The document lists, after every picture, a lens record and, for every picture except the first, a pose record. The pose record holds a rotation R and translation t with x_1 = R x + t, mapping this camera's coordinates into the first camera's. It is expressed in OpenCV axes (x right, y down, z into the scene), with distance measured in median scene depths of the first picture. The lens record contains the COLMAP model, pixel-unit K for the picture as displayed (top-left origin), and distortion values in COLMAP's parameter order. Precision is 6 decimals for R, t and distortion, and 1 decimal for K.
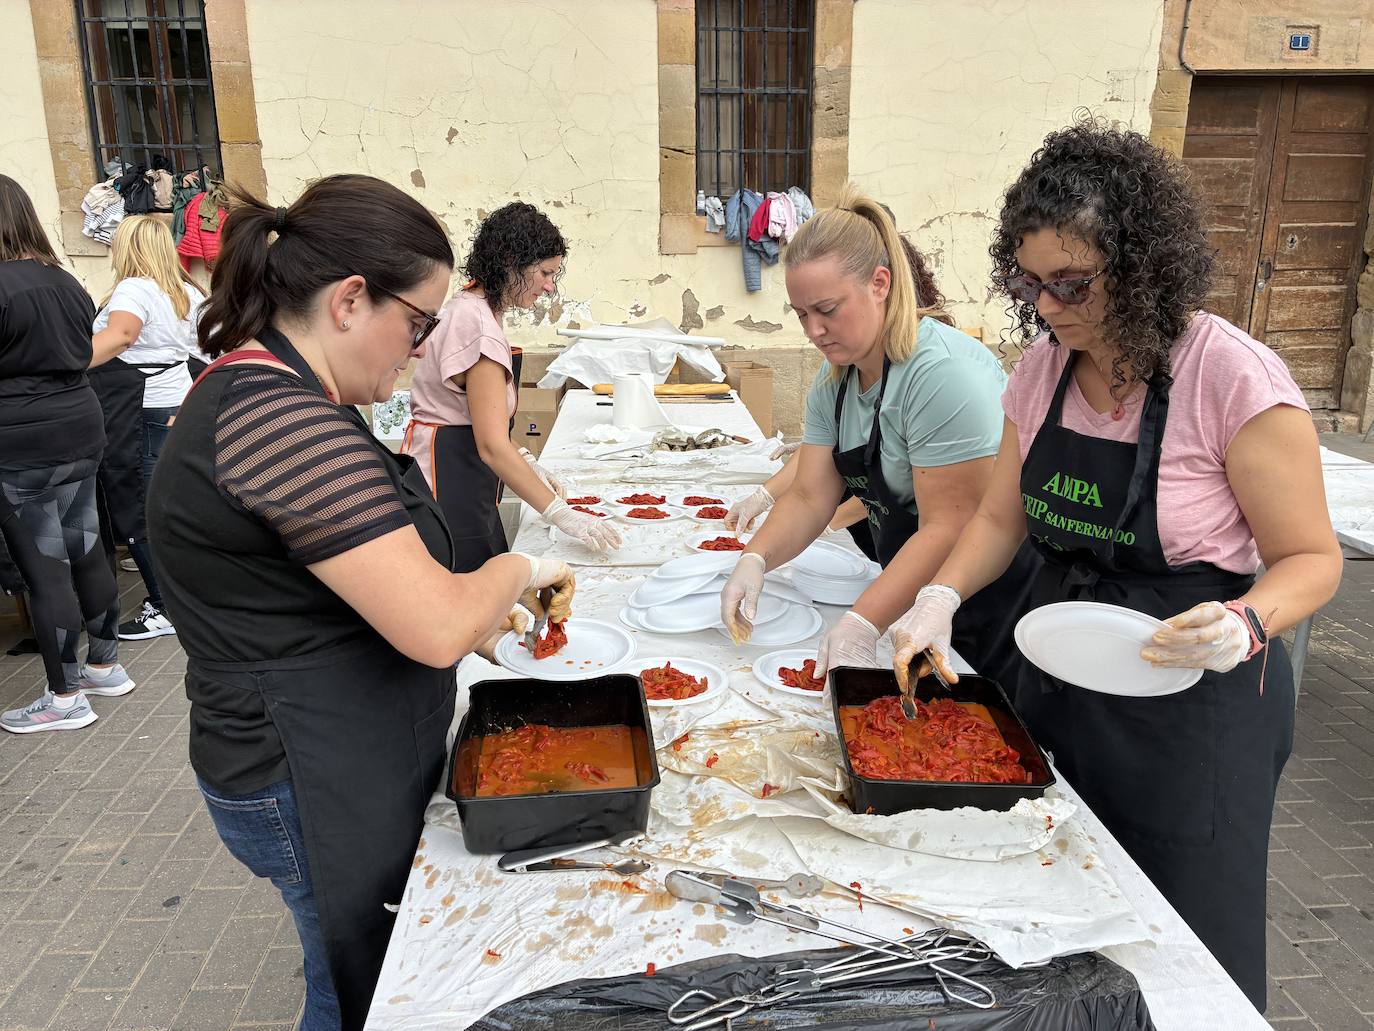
lens RADIAL K [[1027.3, 0, 687.2], [0, 1027.3, 503.0], [0, 0, 1]] dist [0.071005, -0.095902]
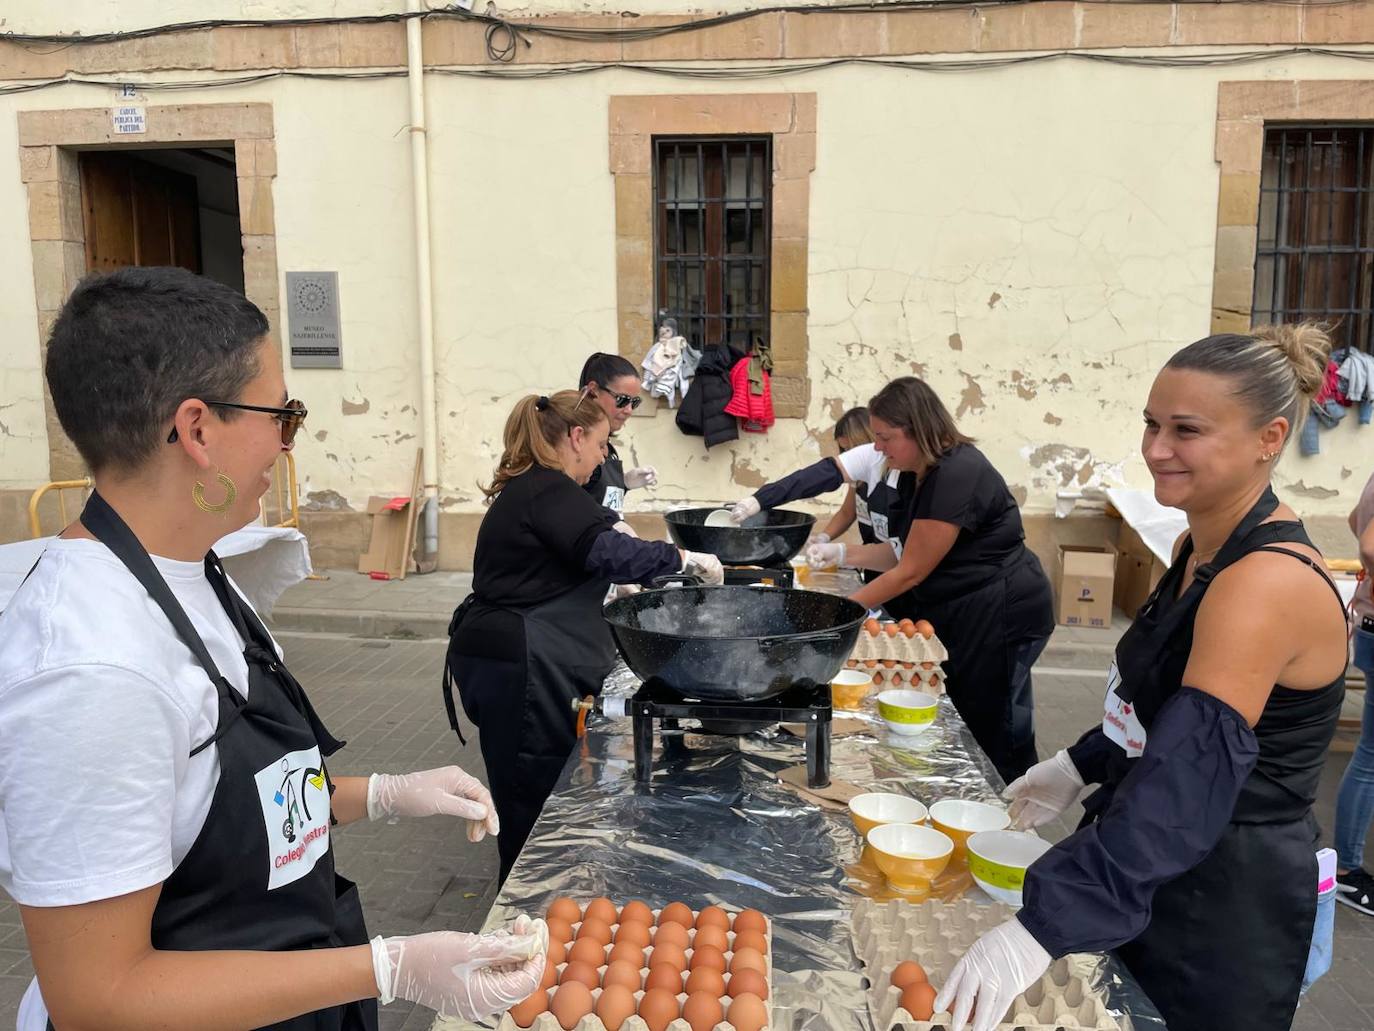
lens RADIAL K [[1027.3, 0, 701.7], [0, 1027.3, 515.9], [0, 0, 1]] dist [0.071005, -0.095902]
pose [[0.983977, 0.026064, -0.176380, -0.318483], [-0.048488, 0.991091, -0.124045, -0.008682], [0.171576, 0.130610, 0.976475, -0.001390]]
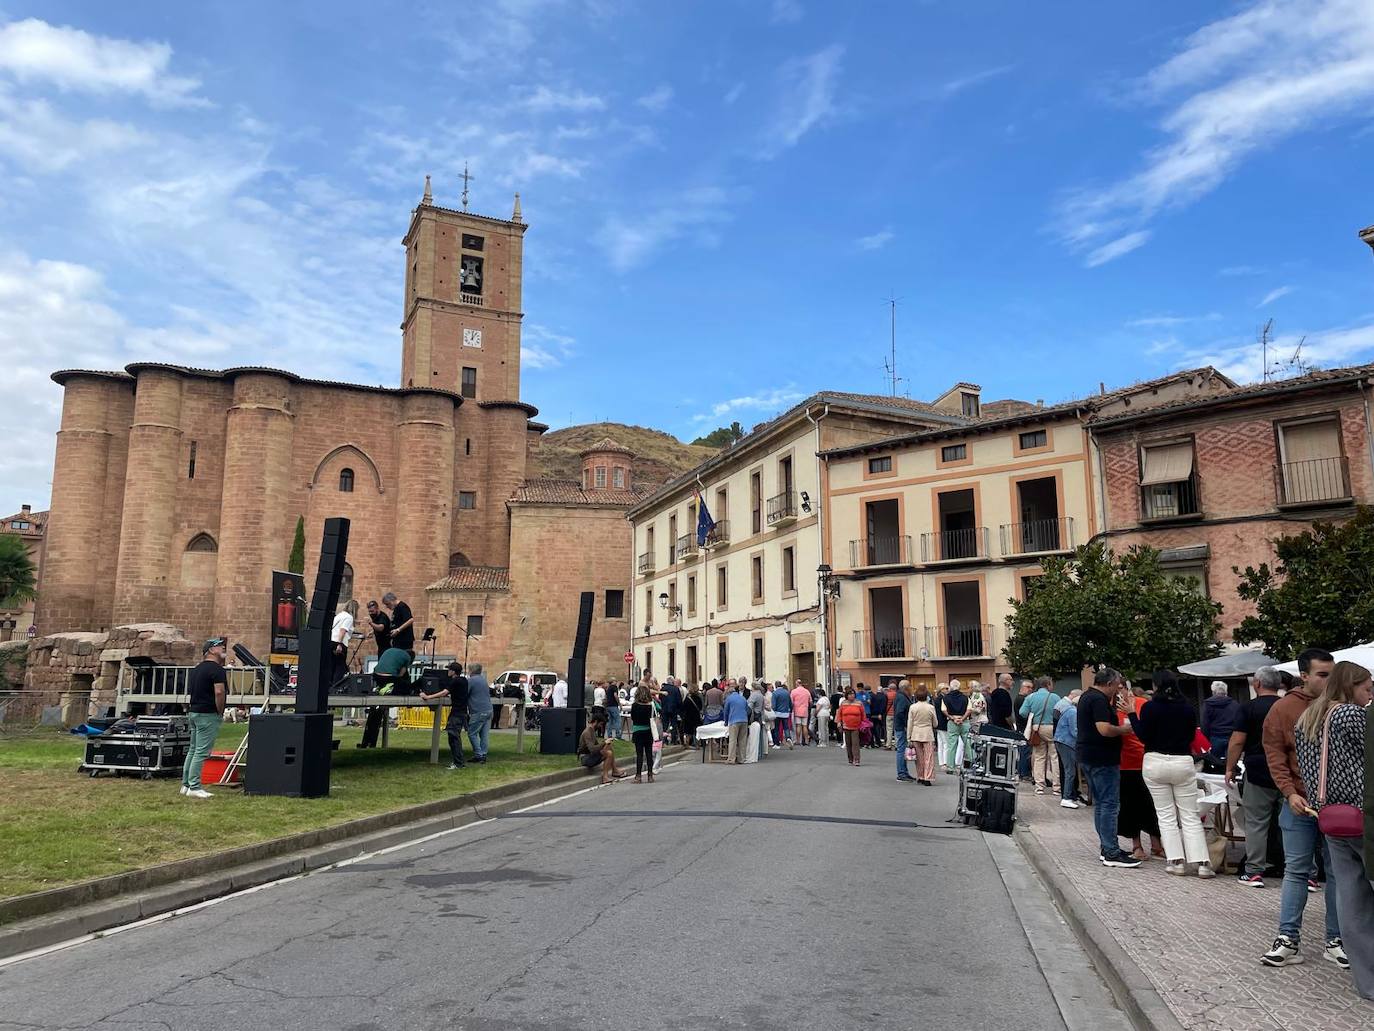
lens RADIAL K [[1027.3, 0, 682.1], [0, 1027.3, 502.5], [0, 0, 1]] dist [0.071005, -0.095902]
pose [[0.236153, -0.169122, -0.956885, 5.529538], [-0.248045, 0.941623, -0.227640, 0.183952], [0.939524, 0.291109, 0.180417, -0.677347]]
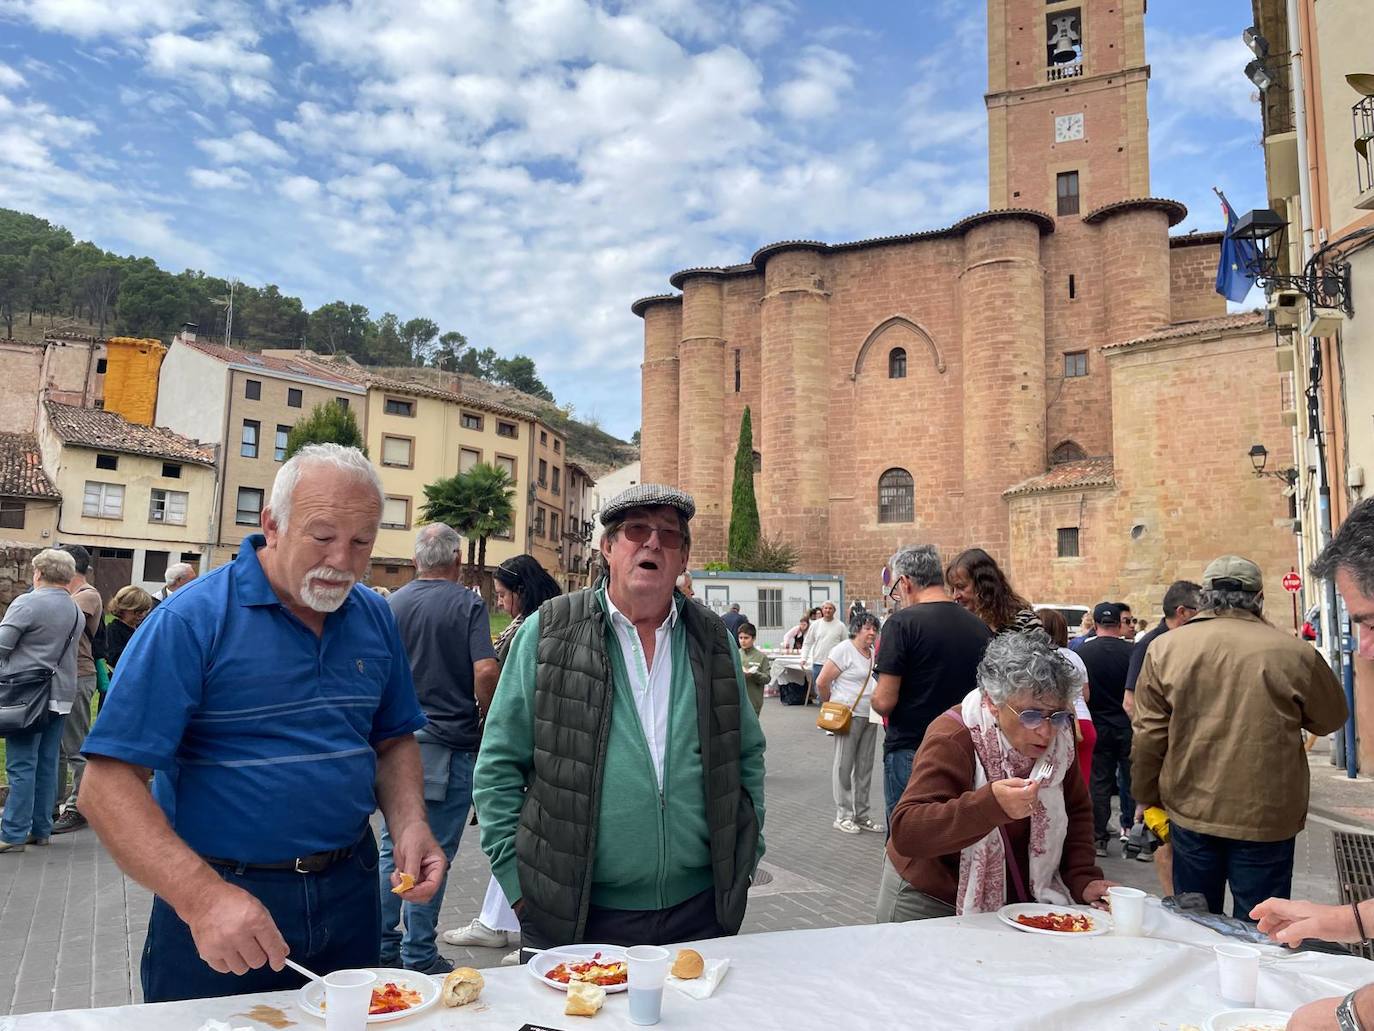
lens RADIAL K [[1027.3, 0, 687.2], [0, 1027.3, 511.5], [0, 0, 1]] dist [0.071005, -0.095902]
pose [[-0.572720, -0.103359, -0.813209, 2.617787], [-0.223887, 0.974026, 0.033878, -0.269741], [0.788585, 0.201470, -0.580985, 1.205835]]
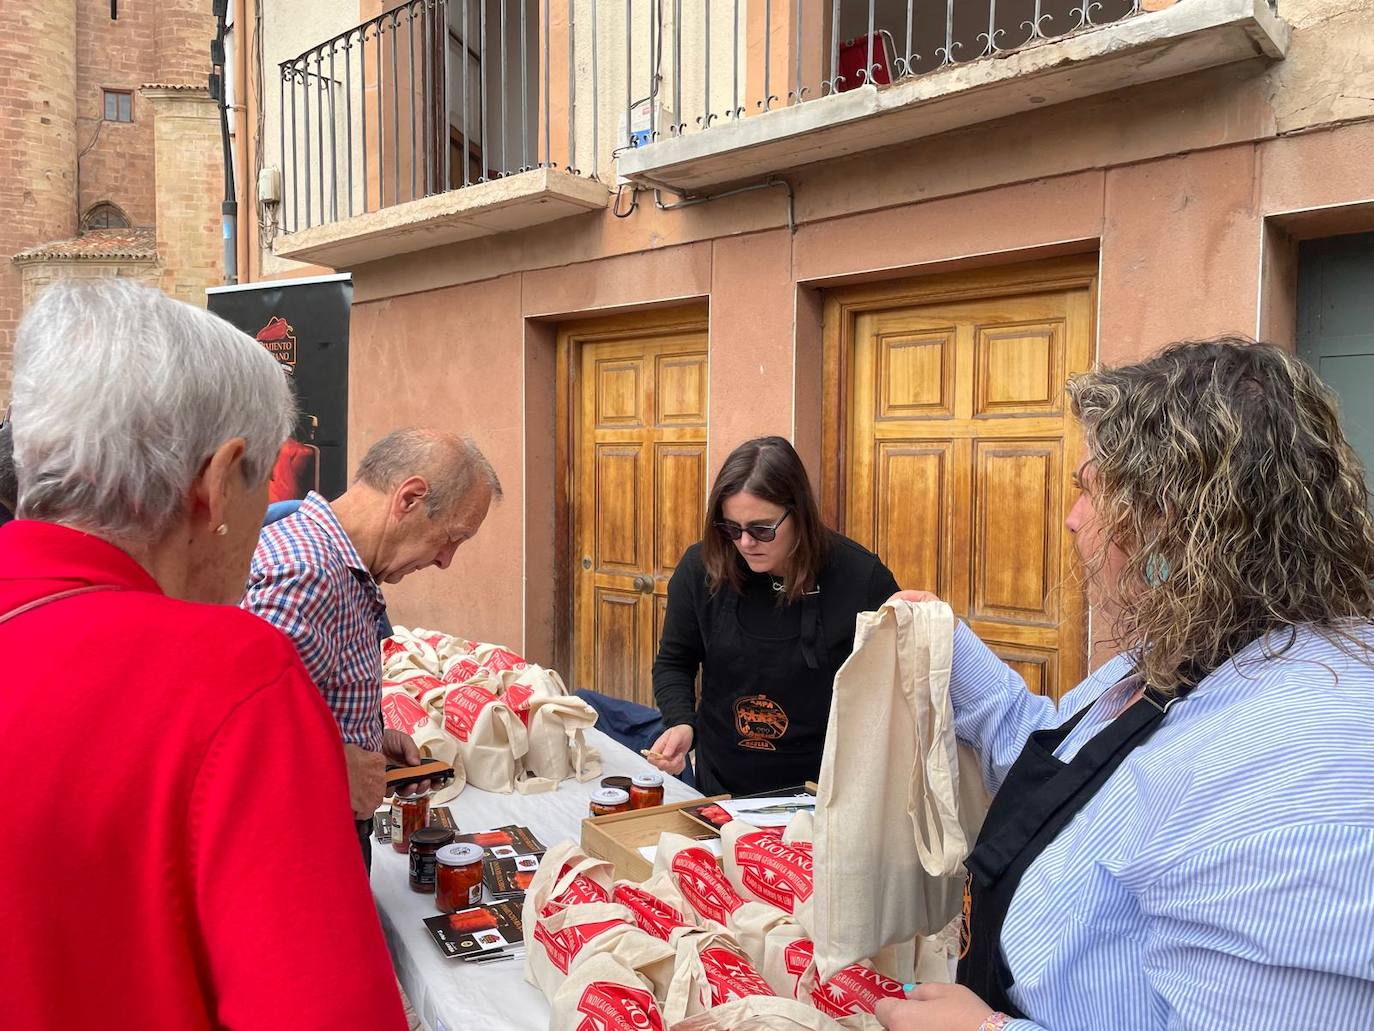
lens RADIAL K [[1027.3, 0, 688.9], [0, 1027.3, 506.0], [0, 0, 1]] dist [0.071005, -0.095902]
pose [[0.200749, 0.059143, -0.977856, 1.889899], [-0.256368, 0.966562, 0.005829, -0.306888], [0.945503, 0.249521, 0.209199, 1.306307]]
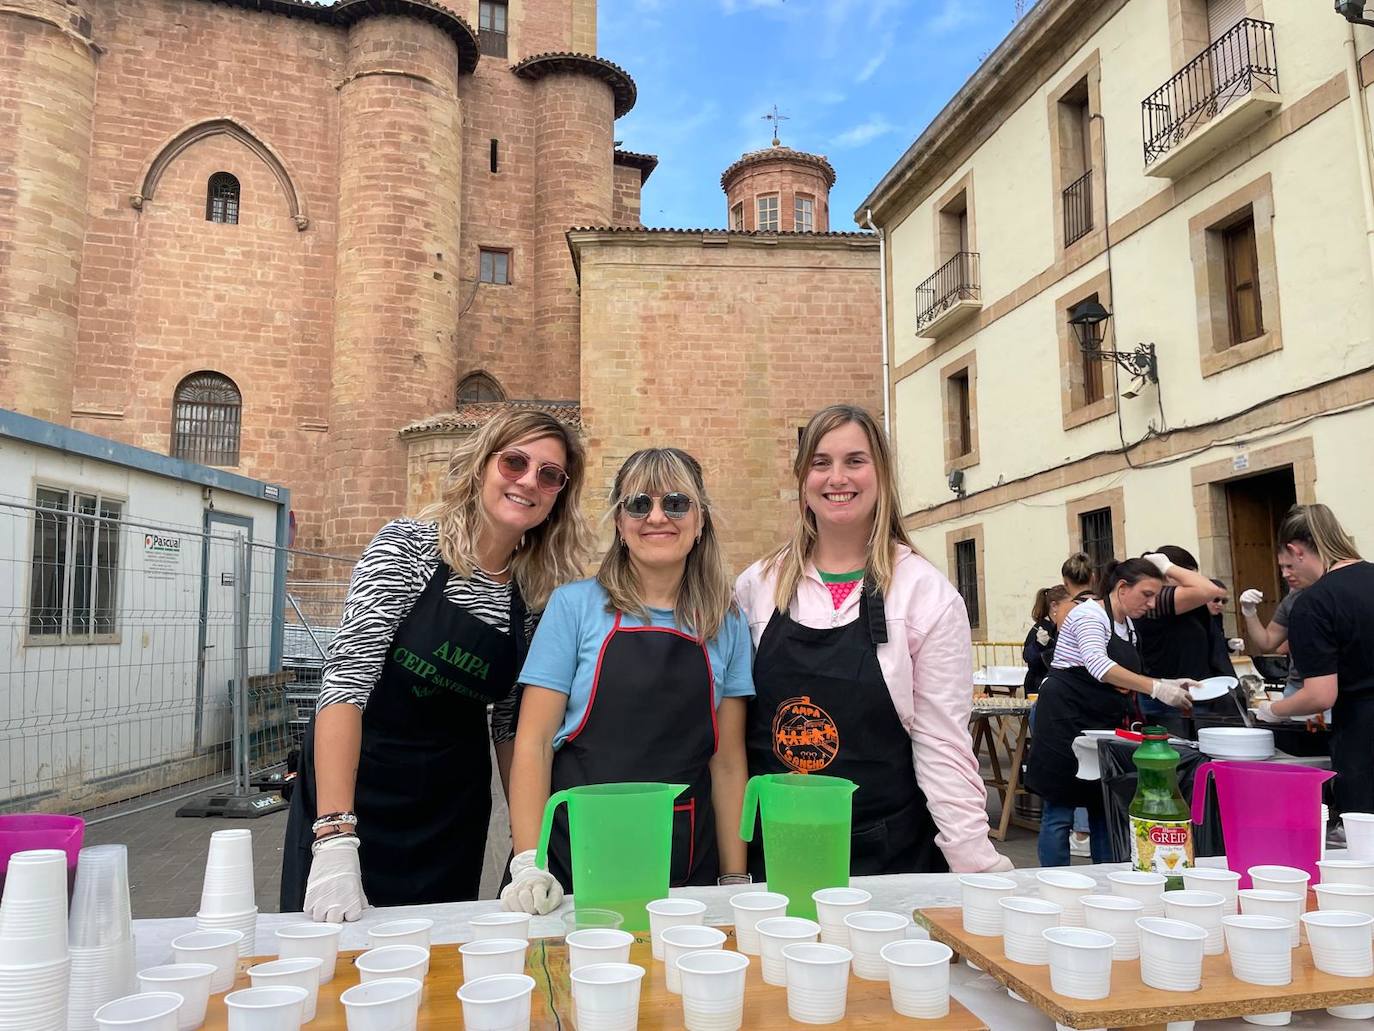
lens RADIAL K [[1027.3, 0, 695.3], [0, 1027.3, 518.5], [0, 0, 1]] dist [0.071005, -0.095902]
pose [[0.147257, -0.130439, -0.980460, 0.497726], [-0.245360, 0.955465, -0.163965, 0.102824], [0.958183, 0.264710, 0.108694, -0.184142]]
